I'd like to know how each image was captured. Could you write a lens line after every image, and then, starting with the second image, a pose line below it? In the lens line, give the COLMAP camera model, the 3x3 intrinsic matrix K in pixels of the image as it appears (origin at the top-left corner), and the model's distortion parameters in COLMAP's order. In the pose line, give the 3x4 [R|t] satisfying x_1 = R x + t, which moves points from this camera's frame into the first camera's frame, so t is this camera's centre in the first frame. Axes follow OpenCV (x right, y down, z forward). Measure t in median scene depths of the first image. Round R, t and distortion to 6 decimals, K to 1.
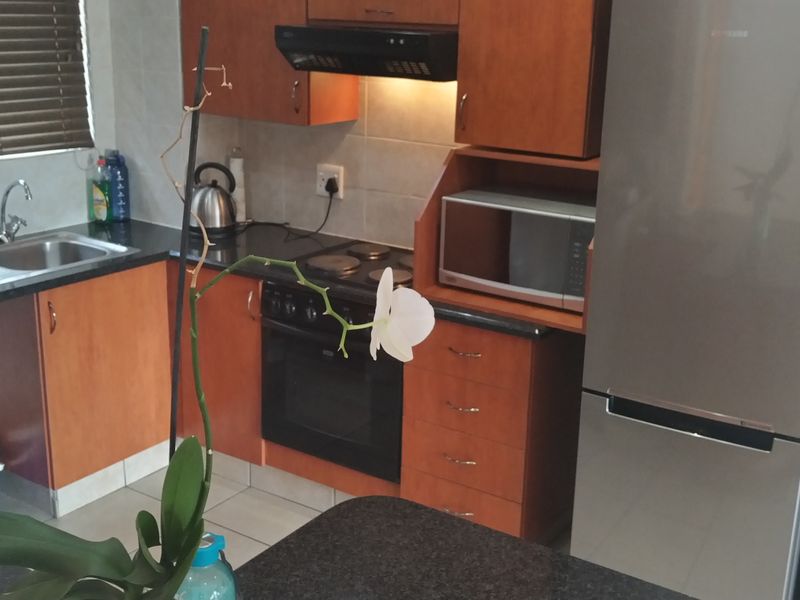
lens RADIAL K [[971.6, 0, 400.0], [0, 971.6, 300.0], [0, 0, 1]] dist [0.093606, -0.313404]
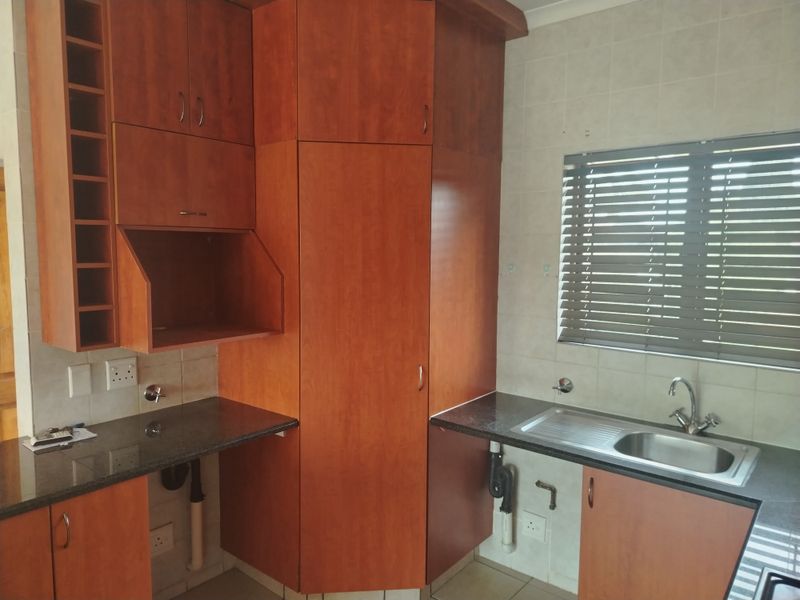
lens RADIAL K [[550.4, 0, 400.0], [0, 550.4, 300.0], [0, 0, 1]] dist [0.064905, -0.094704]
pose [[-0.094894, 0.059577, -0.993703, 0.238178], [-0.298909, 0.950441, 0.085527, -0.154841], [0.949552, 0.305143, -0.072383, 0.688600]]
